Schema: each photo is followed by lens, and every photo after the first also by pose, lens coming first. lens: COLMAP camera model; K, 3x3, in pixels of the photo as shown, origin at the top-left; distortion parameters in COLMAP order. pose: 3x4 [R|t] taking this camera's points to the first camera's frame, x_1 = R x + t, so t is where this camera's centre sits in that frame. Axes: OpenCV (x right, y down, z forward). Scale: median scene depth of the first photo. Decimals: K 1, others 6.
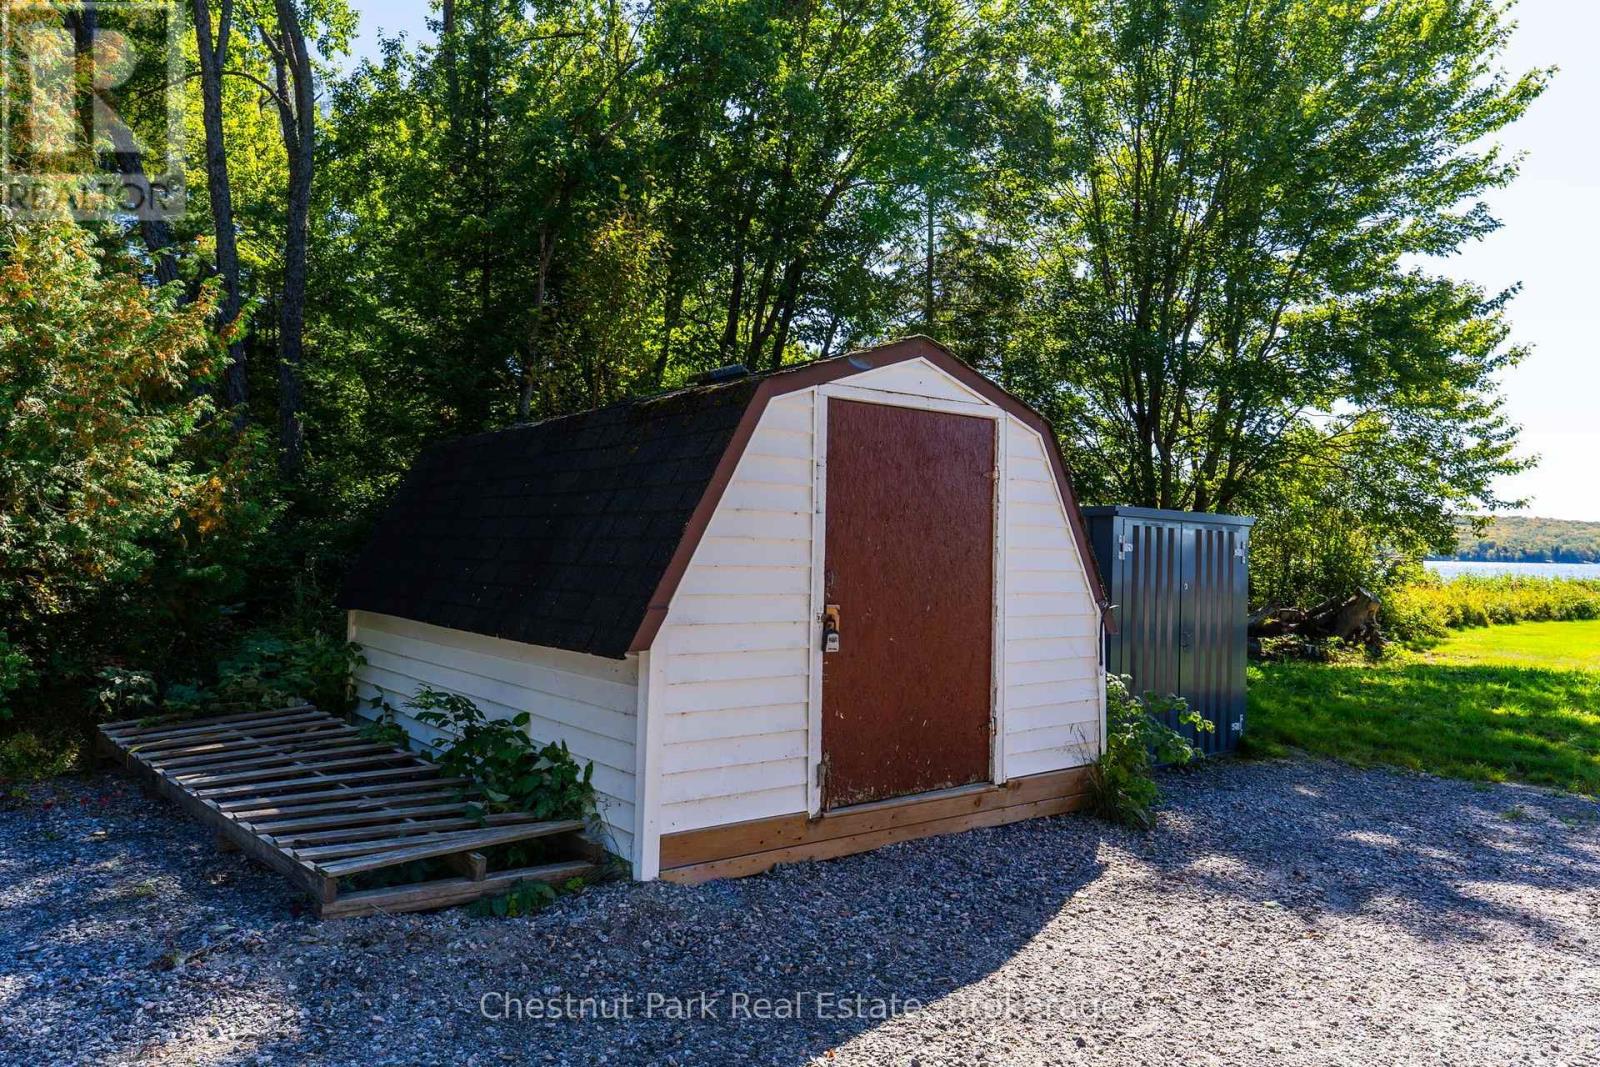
lens RADIAL K [[1071.2, 0, 778.7], [0, 1071.2, 533.1], [0, 0, 1]] dist [0.032103, -0.033856]
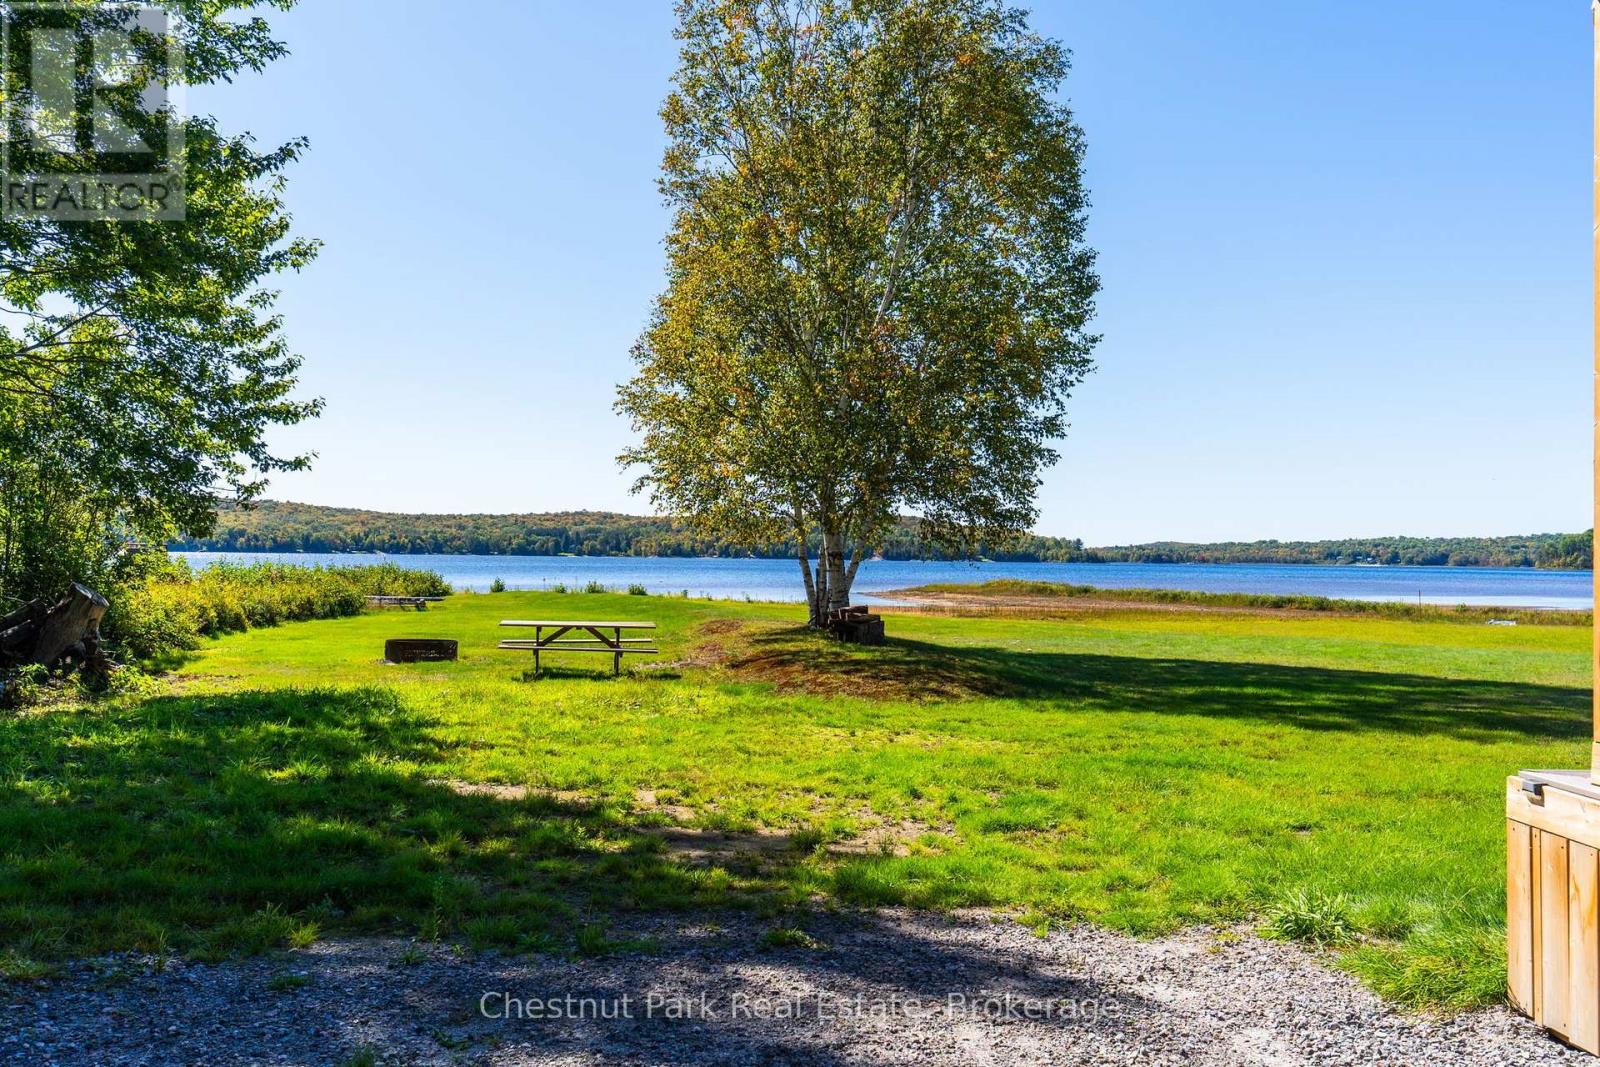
lens RADIAL K [[1319.2, 0, 800.0], [0, 1319.2, 533.5], [0, 0, 1]] dist [0.017066, 0.012262]
pose [[0.553200, 0.008757, 0.833003, 0.124230], [-0.018357, 0.999830, 0.001680, 0.011608], [-0.832846, -0.016221, 0.553267, 0.212824]]
